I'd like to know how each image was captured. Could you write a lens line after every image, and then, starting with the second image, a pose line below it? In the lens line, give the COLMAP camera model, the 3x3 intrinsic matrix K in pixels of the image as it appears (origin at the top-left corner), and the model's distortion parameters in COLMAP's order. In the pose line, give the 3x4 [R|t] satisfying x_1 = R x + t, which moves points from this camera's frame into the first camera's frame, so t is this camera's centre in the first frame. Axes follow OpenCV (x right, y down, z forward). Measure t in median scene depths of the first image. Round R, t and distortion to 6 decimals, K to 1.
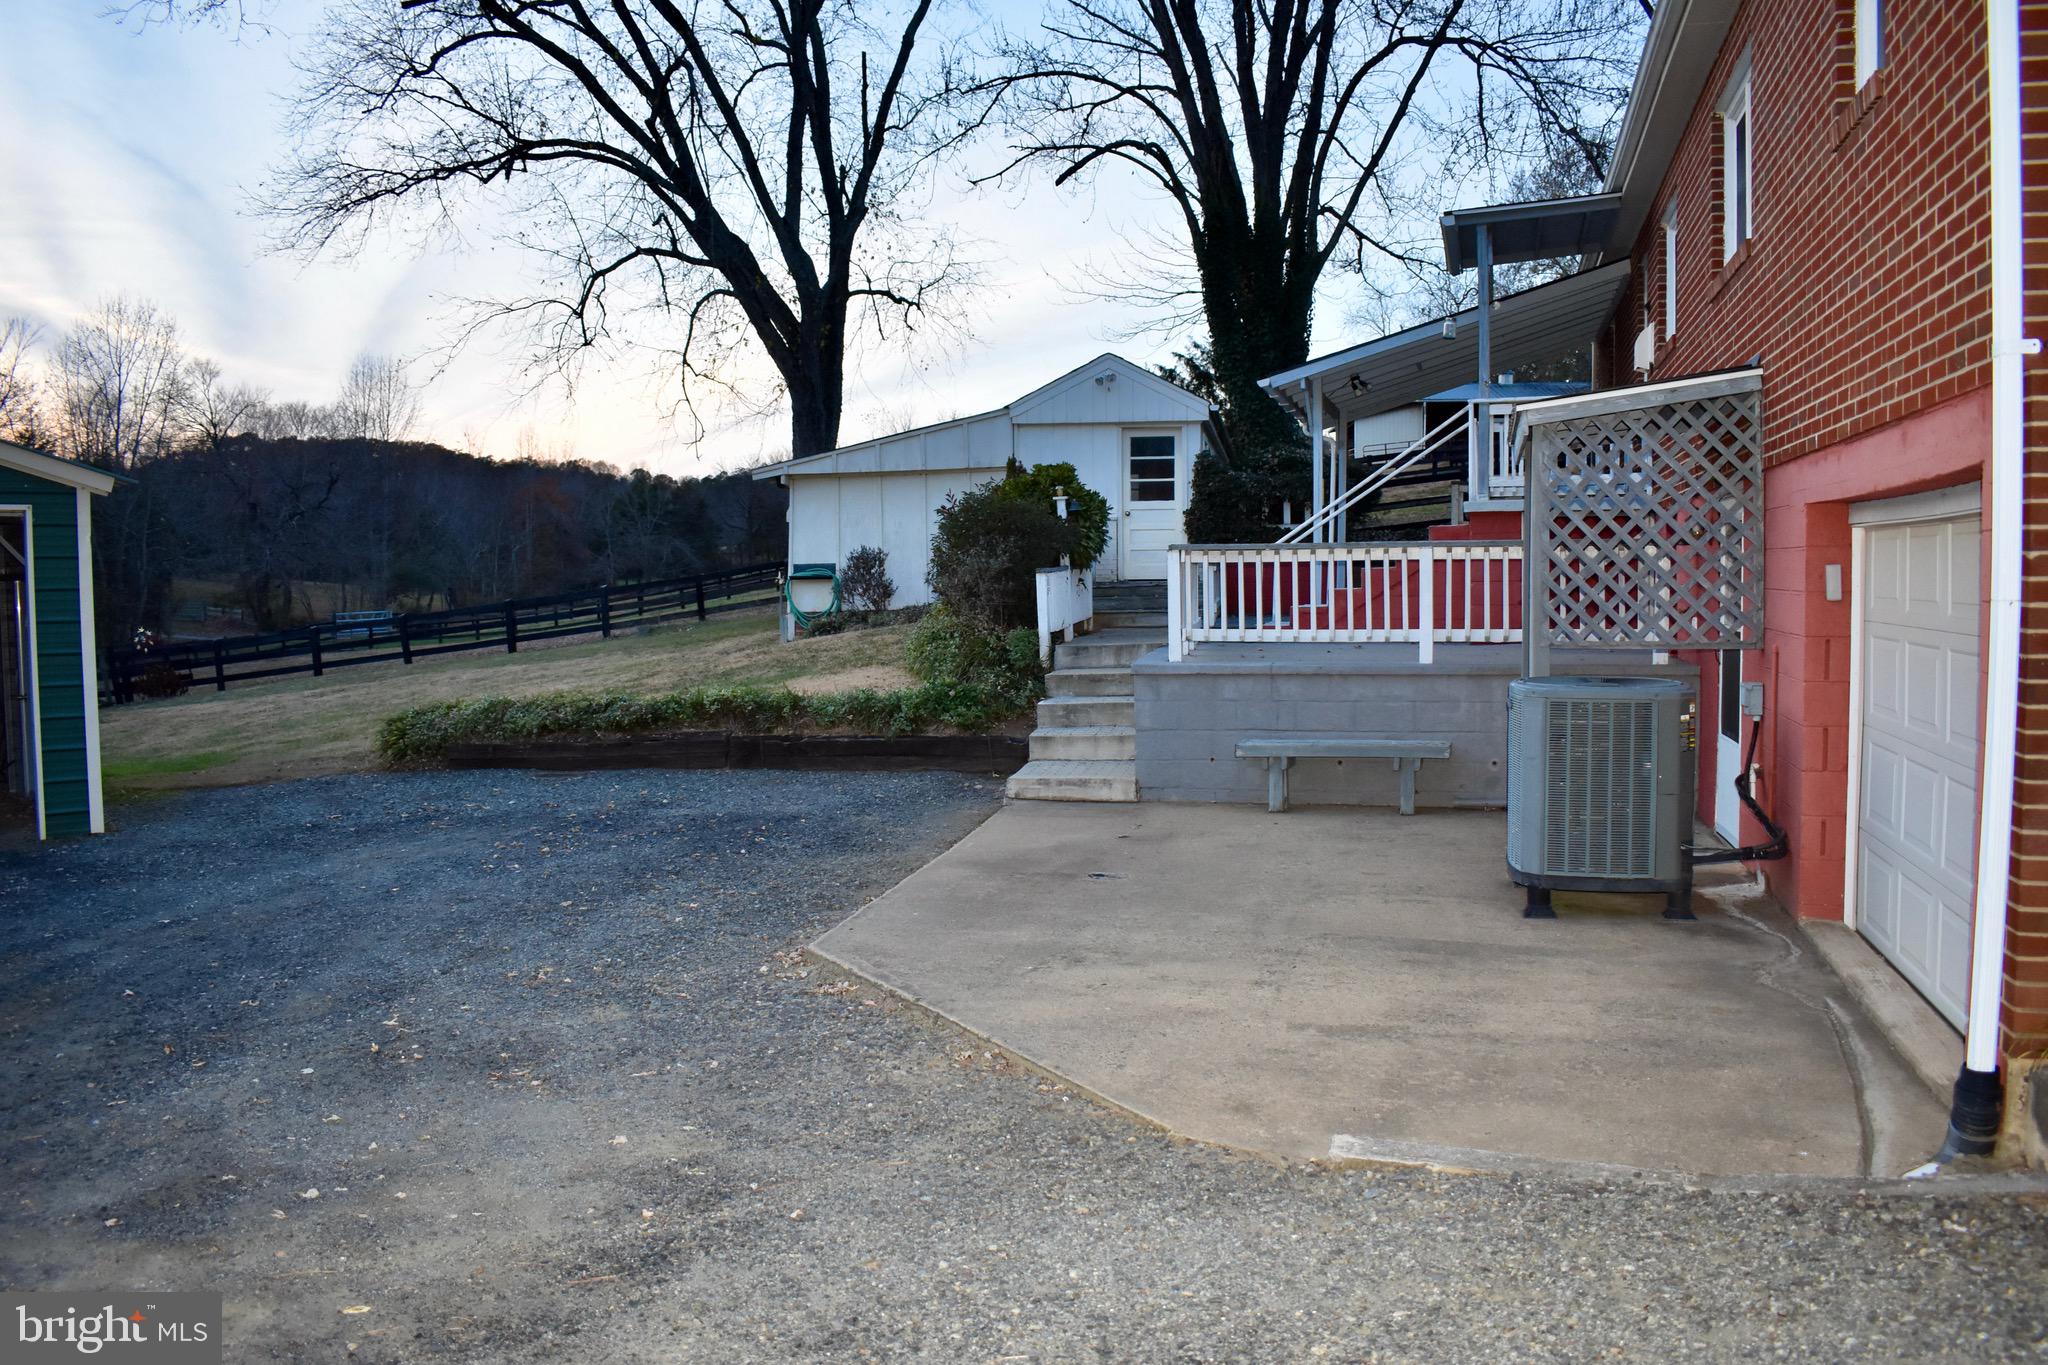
lens RADIAL K [[1618.8, 0, 1024.0], [0, 1618.8, 682.5], [0, 0, 1]] dist [-0.088980, 0.010787]
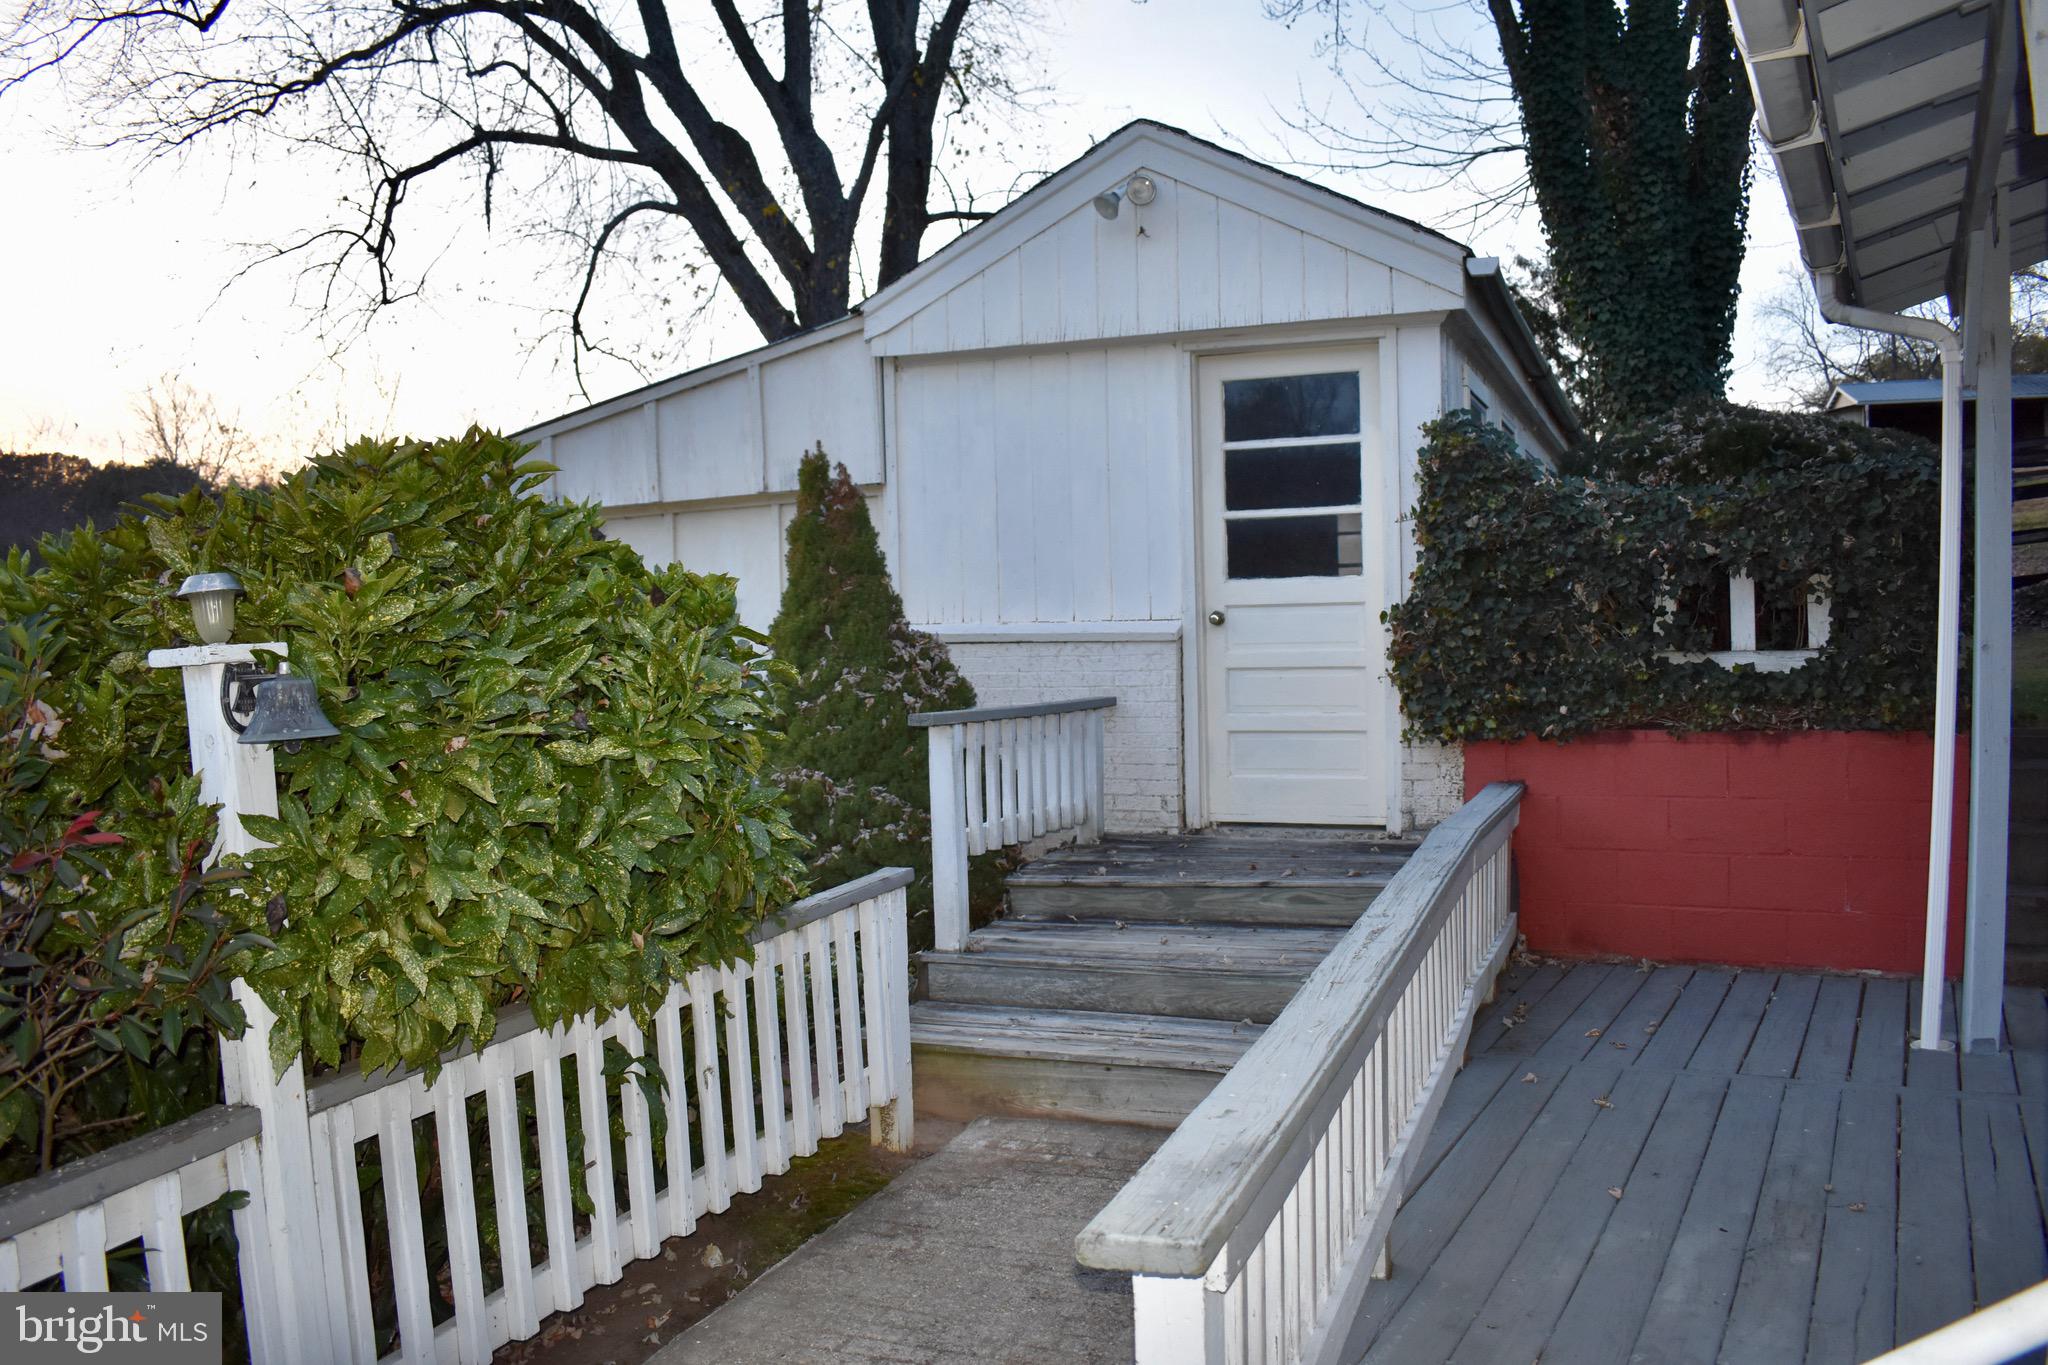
lens RADIAL K [[1618.8, 0, 1024.0], [0, 1618.8, 682.5], [0, 0, 1]] dist [-0.088980, 0.010787]
pose [[0.973788, -0.005362, -0.227396, 0.074313], [-0.000233, 0.999698, -0.024573, -0.062448], [0.227459, 0.023982, 0.973492, 0.505498]]
